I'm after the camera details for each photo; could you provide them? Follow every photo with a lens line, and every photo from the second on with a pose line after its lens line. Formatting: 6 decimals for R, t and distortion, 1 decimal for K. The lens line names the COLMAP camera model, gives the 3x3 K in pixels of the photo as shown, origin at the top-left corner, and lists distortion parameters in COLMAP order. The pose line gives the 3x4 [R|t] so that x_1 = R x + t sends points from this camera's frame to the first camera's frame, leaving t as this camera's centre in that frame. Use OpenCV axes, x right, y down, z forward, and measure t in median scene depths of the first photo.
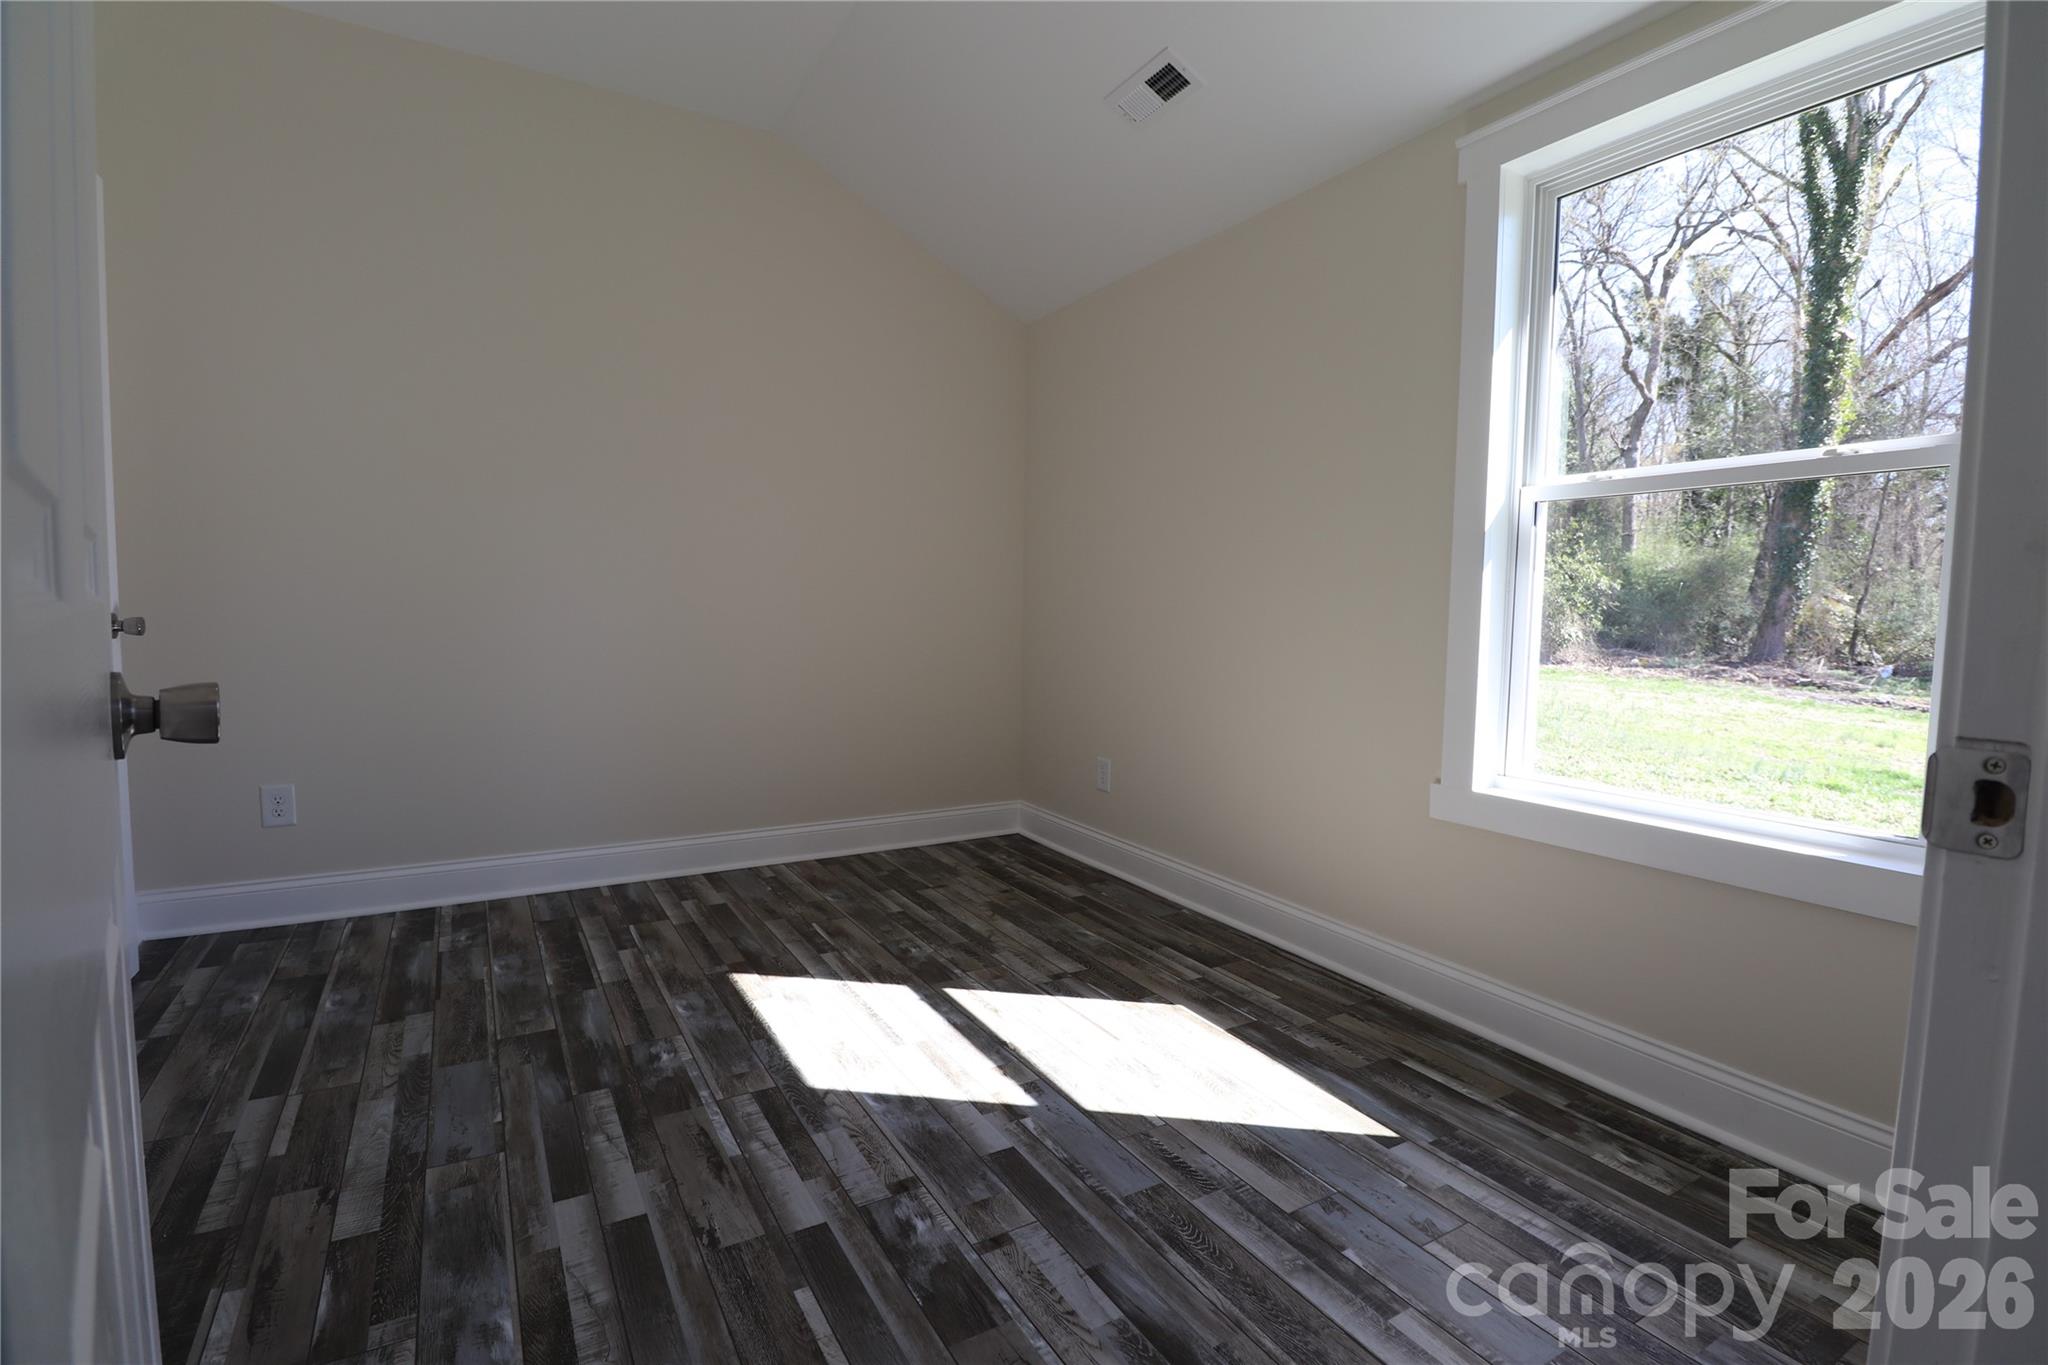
lens RADIAL K [[955.4, 0, 958.1], [0, 955.4, 672.1], [0, 0, 1]] dist [-0.008962, -0.008131]
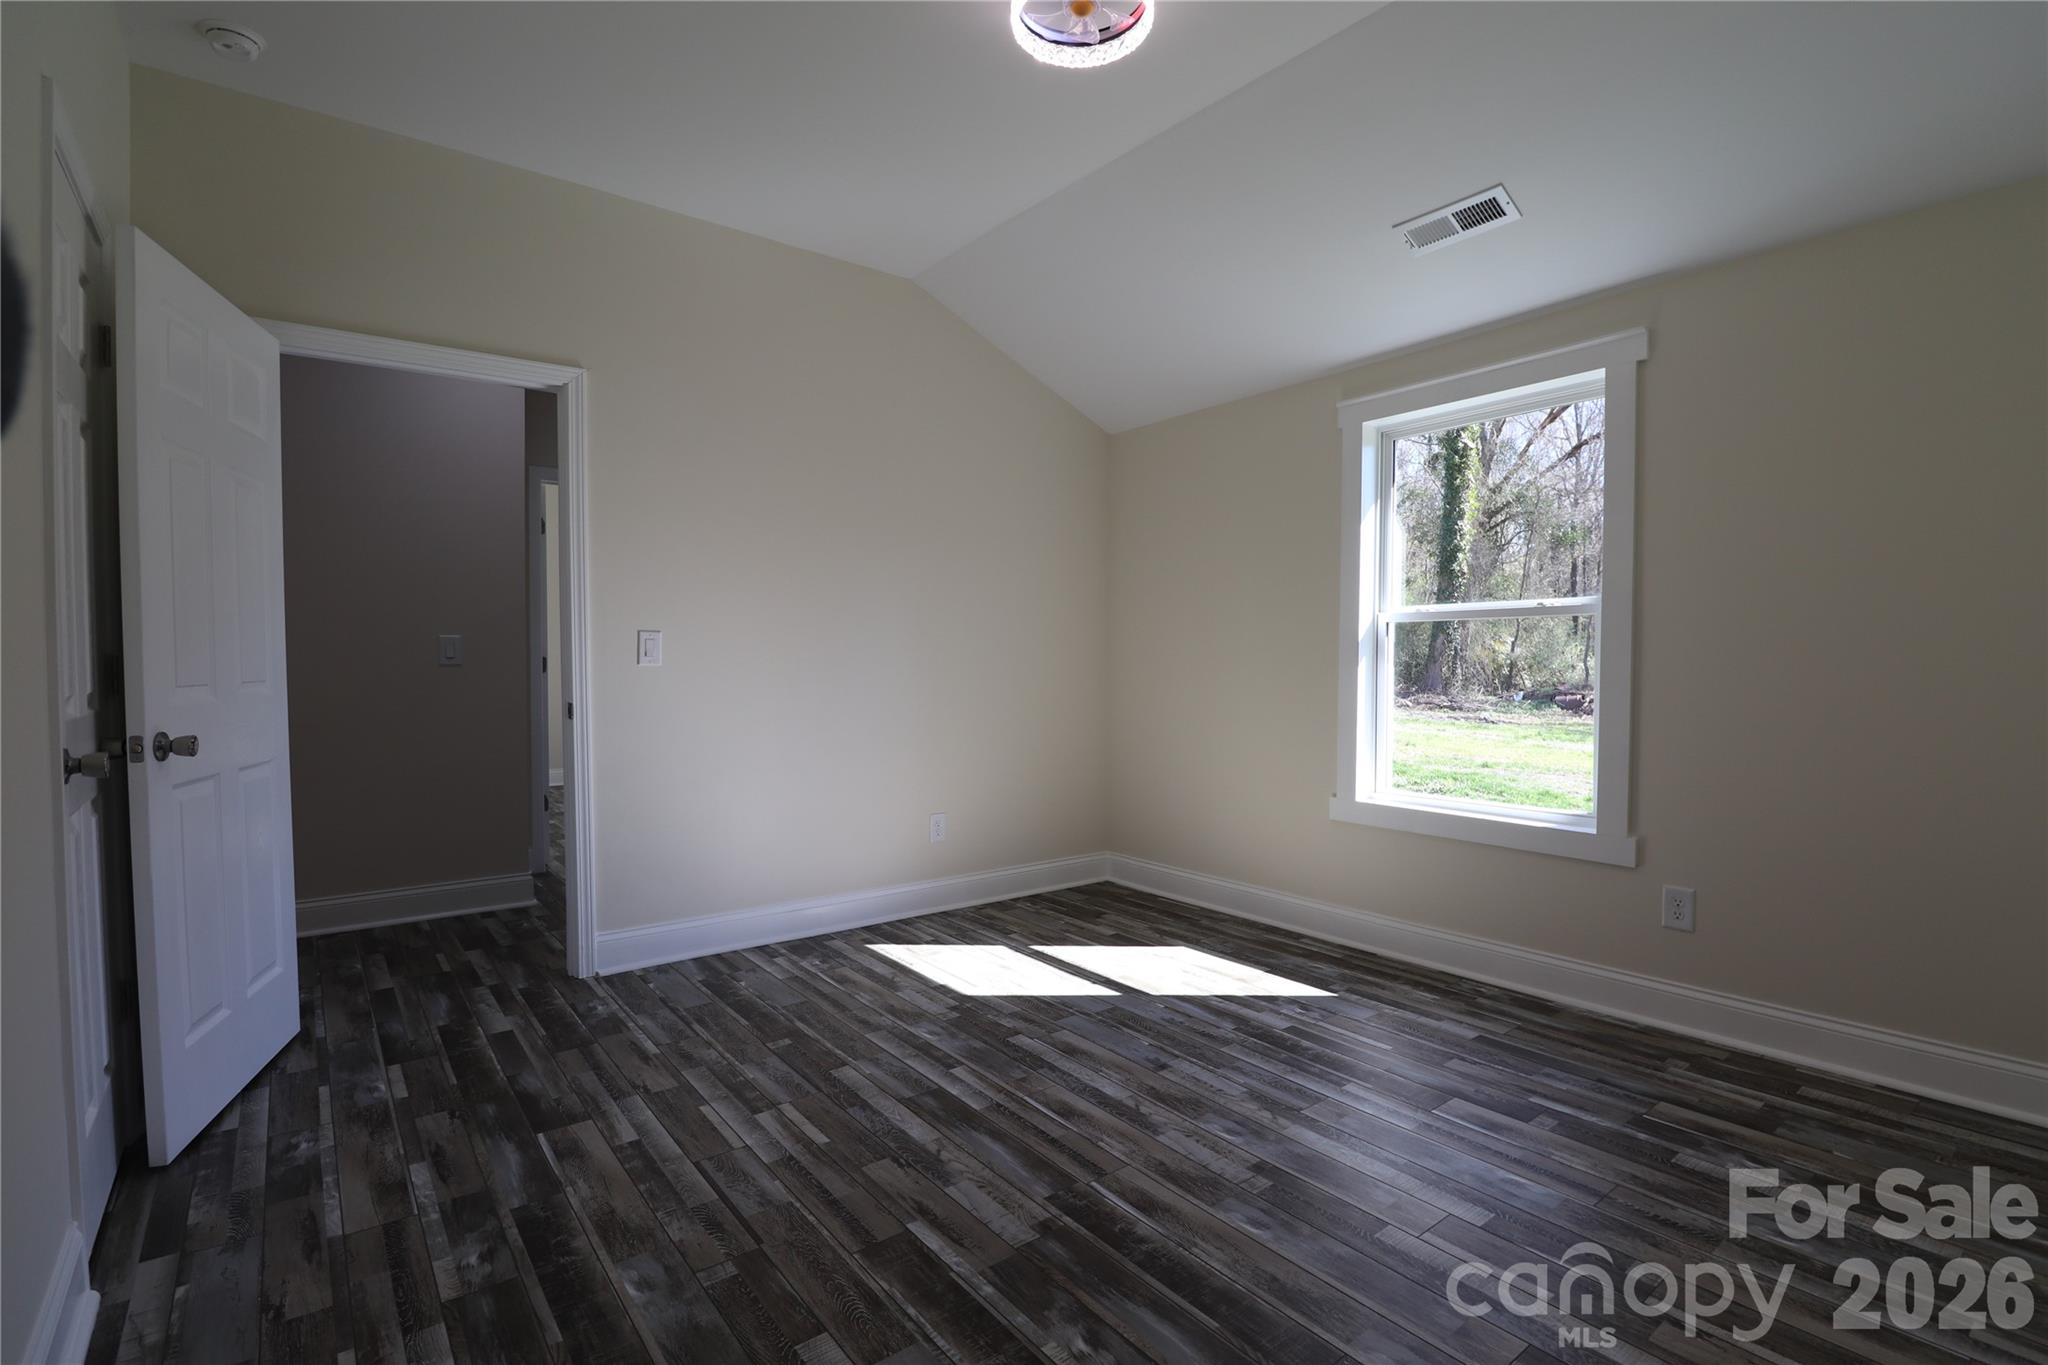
lens RADIAL K [[955.4, 0, 1027.1], [0, 955.4, 685.3], [0, 0, 1]] dist [-0.008962, -0.008131]
pose [[0.985308, -0.018114, 0.169821, -0.296875], [0.022813, 0.999408, -0.025760, -0.038883], [-0.169254, 0.029256, 0.985138, -0.530708]]
